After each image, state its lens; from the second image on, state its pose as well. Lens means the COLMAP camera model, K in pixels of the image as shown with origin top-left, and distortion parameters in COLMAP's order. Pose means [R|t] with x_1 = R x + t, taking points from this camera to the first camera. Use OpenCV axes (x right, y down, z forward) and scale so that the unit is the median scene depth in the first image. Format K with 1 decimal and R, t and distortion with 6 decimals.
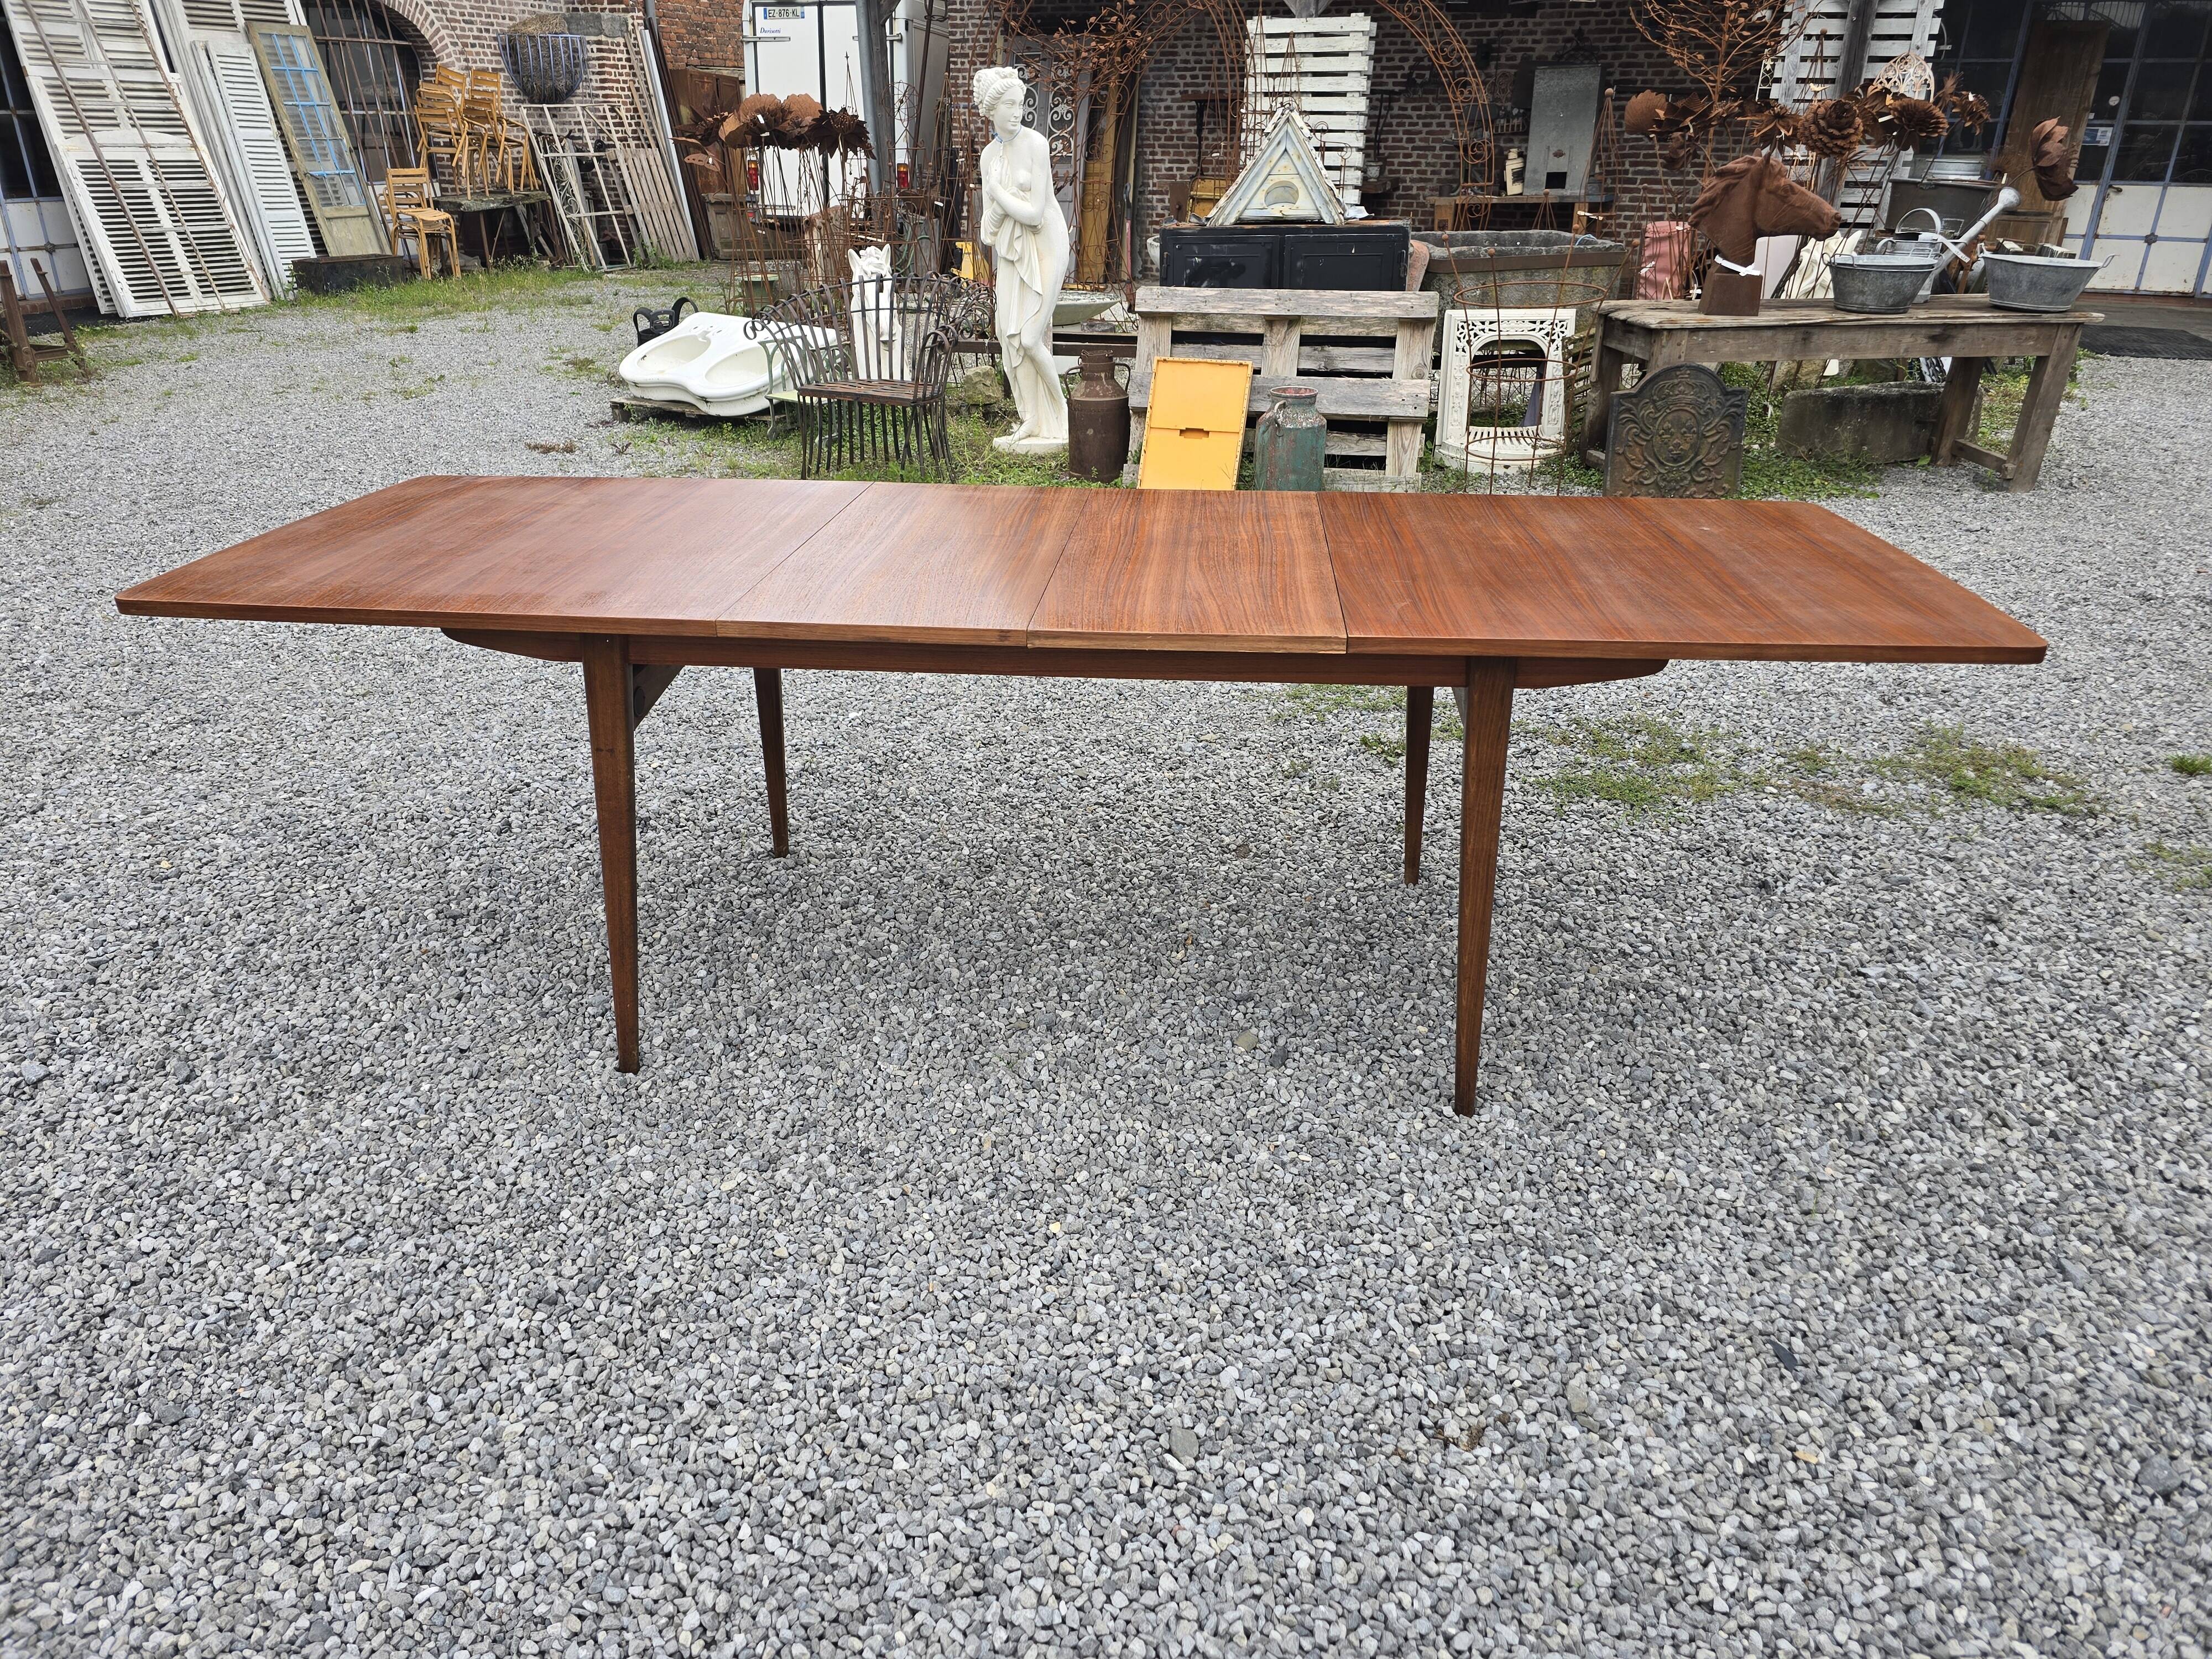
lens RADIAL K [[1482.6, 0, 1094.6], [0, 1482.6, 790.3], [0, 0, 1]] dist [0.065697, -0.063202]
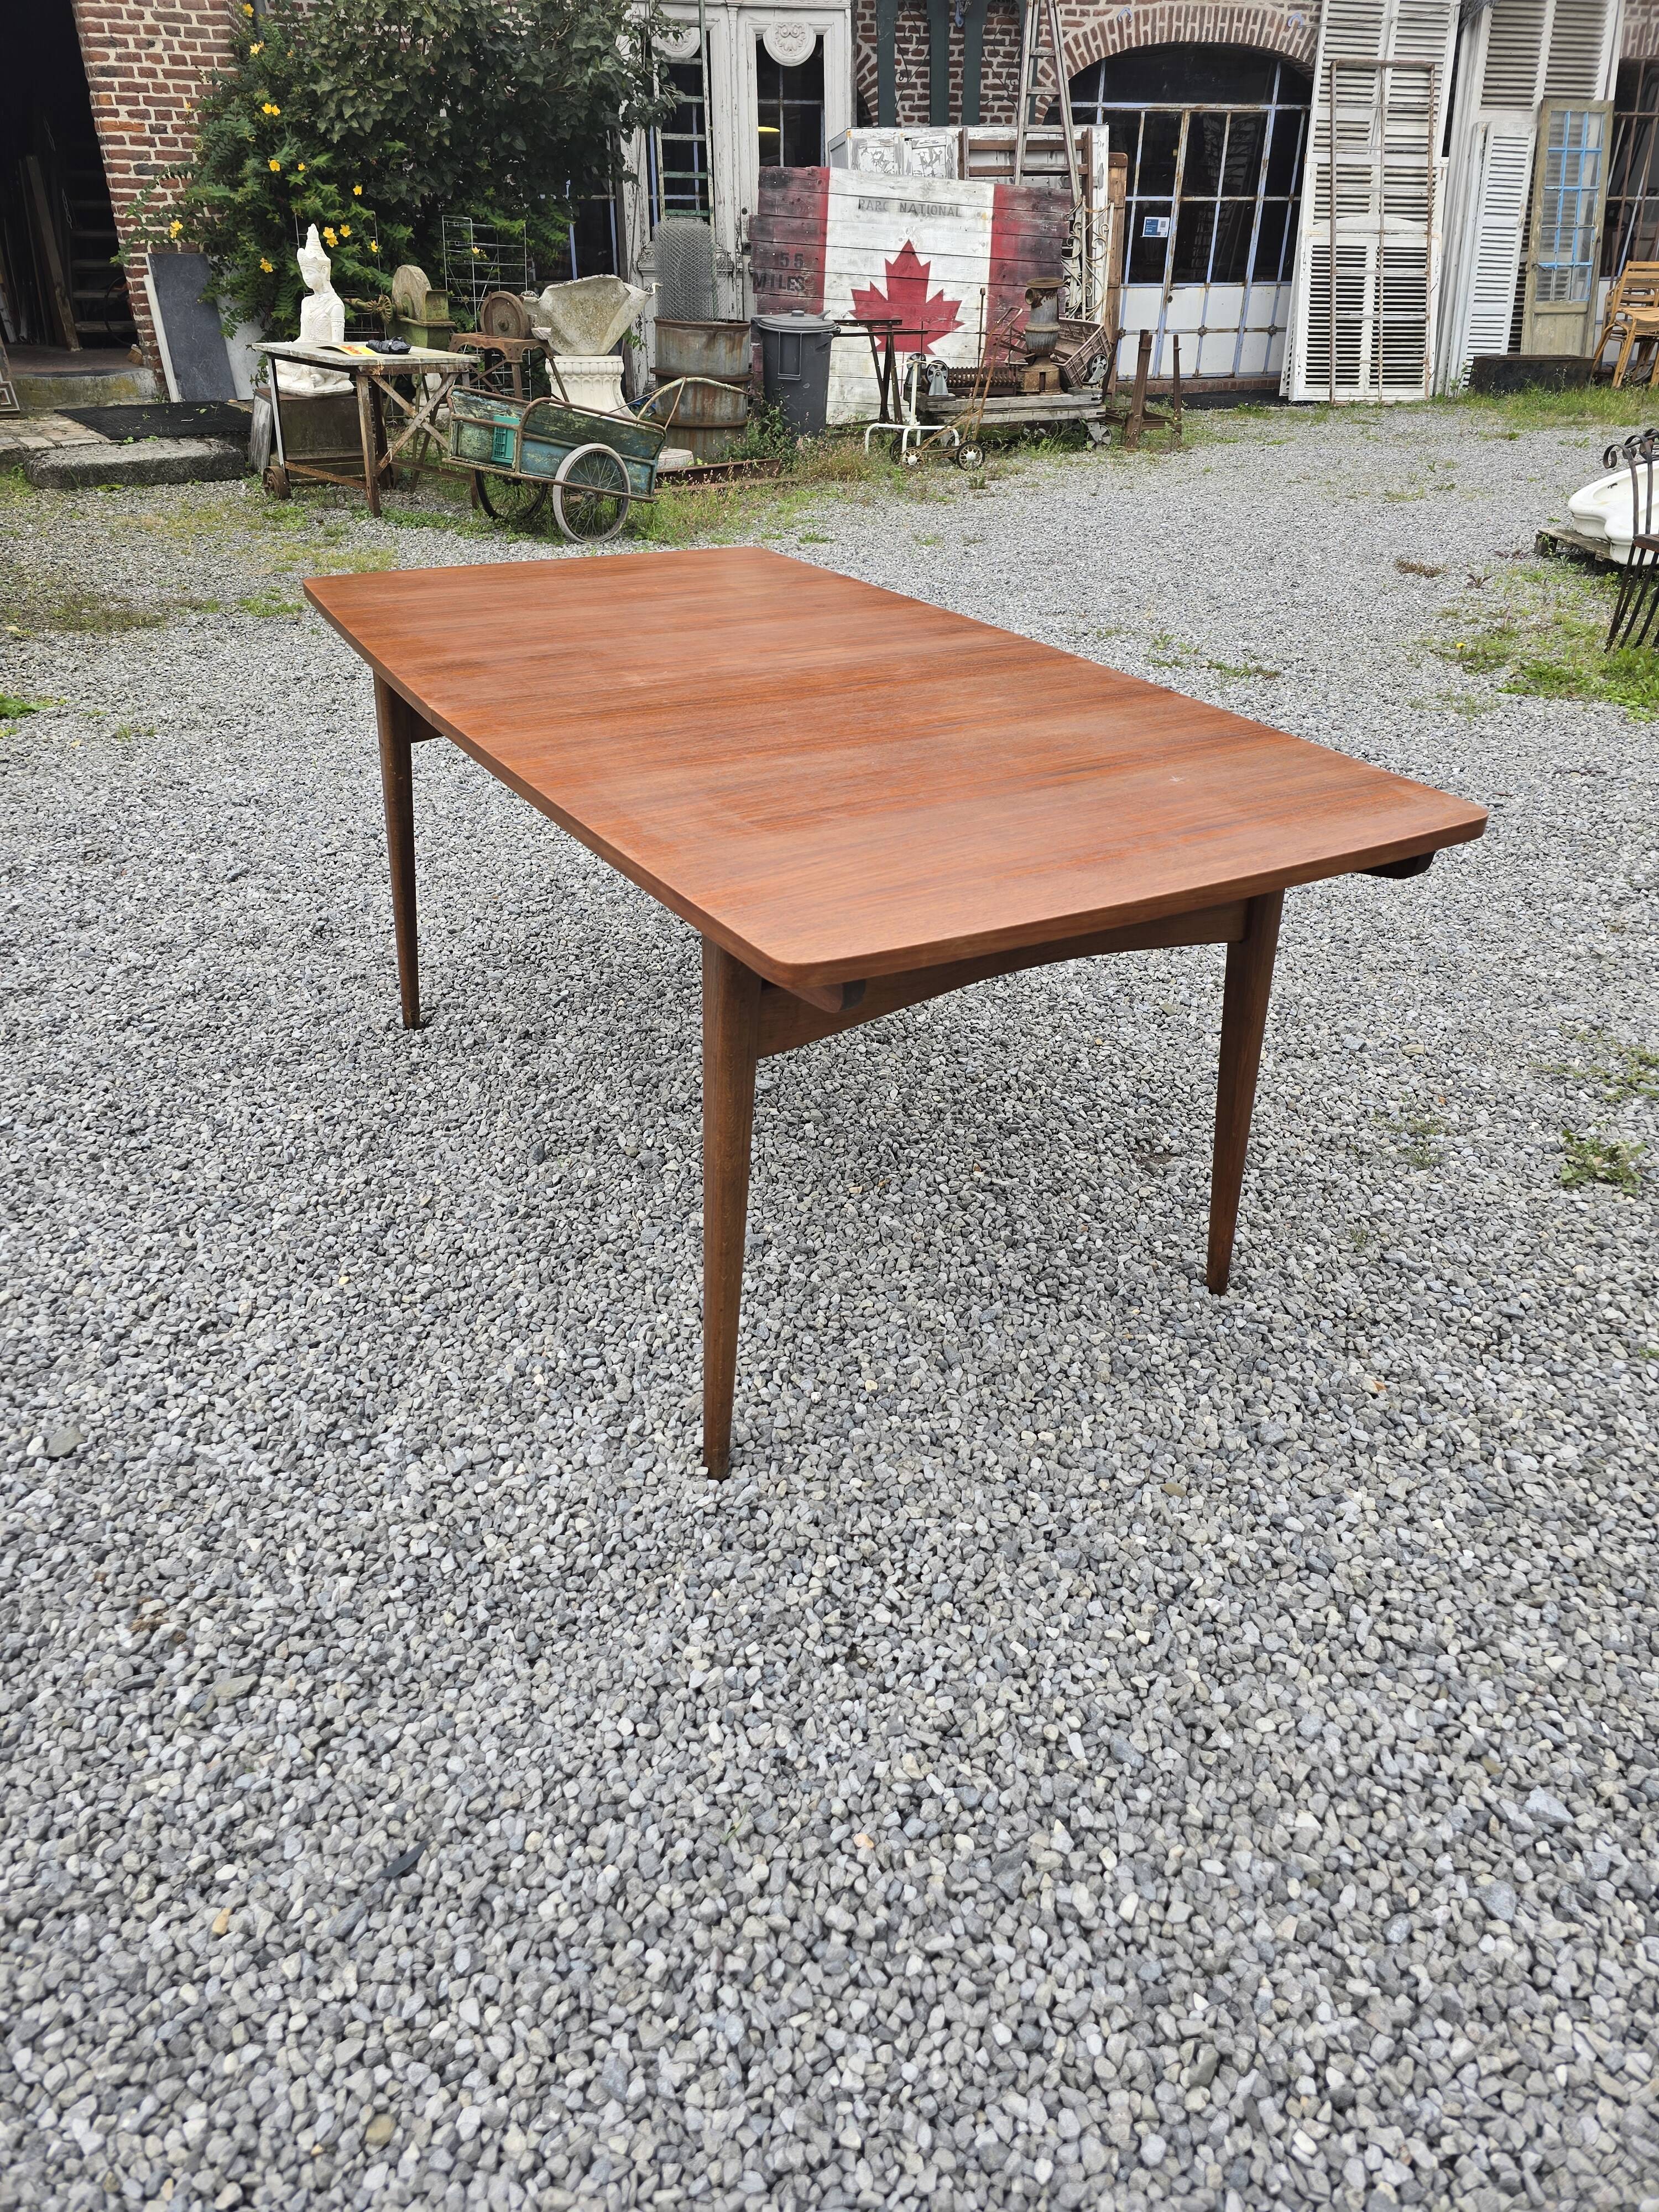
lens RADIAL K [[1489.9, 0, 815.7], [0, 1489.9, 1078.8], [0, 0, 1]] dist [0.056586, -0.052470]
pose [[0.563825, 0.409879, -0.717008, 0.647028], [-0.336257, 0.906872, 0.253998, -0.160010], [0.754343, 0.097889, 0.649142, 0.429953]]
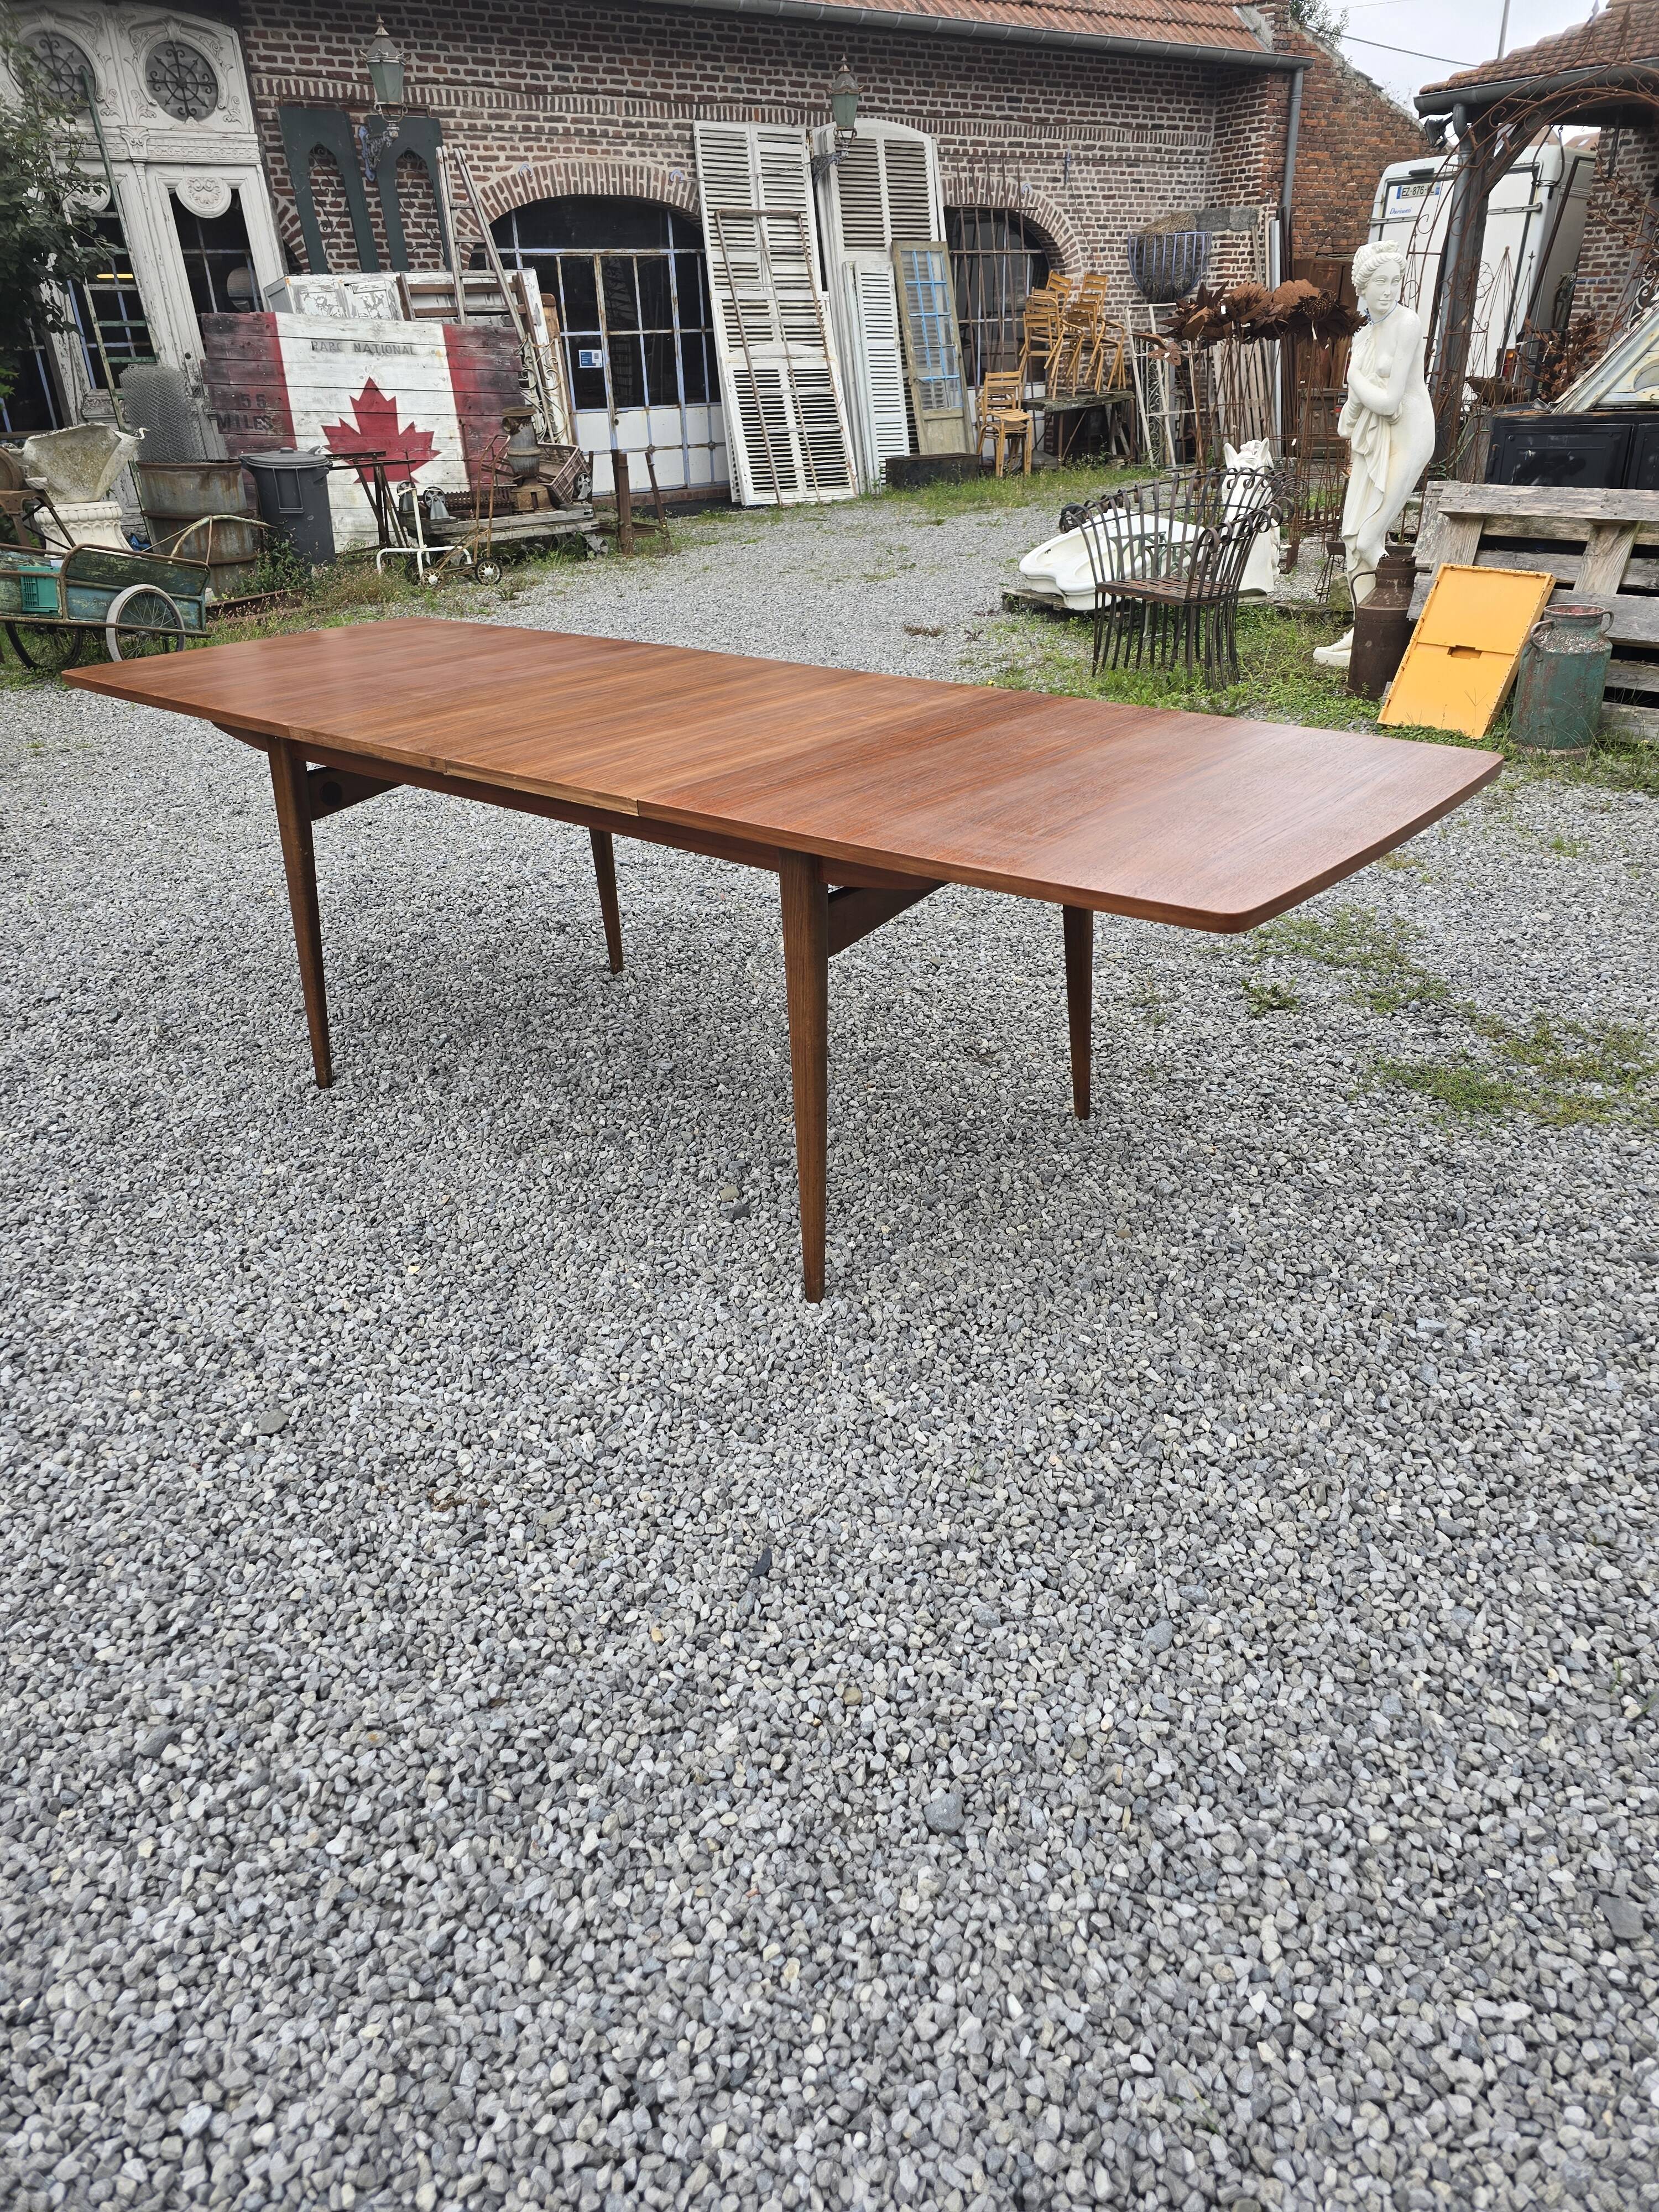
lens RADIAL K [[1487.7, 0, 857.8], [0, 1487.7, 1075.6], [0, 0, 1]] dist [0.065182, -0.061883]
pose [[0.835495, 0.217634, -0.504563, 0.640389], [-0.193579, 0.975933, 0.100407, -0.035494], [0.514272, 0.013783, 0.857517, 0.123029]]
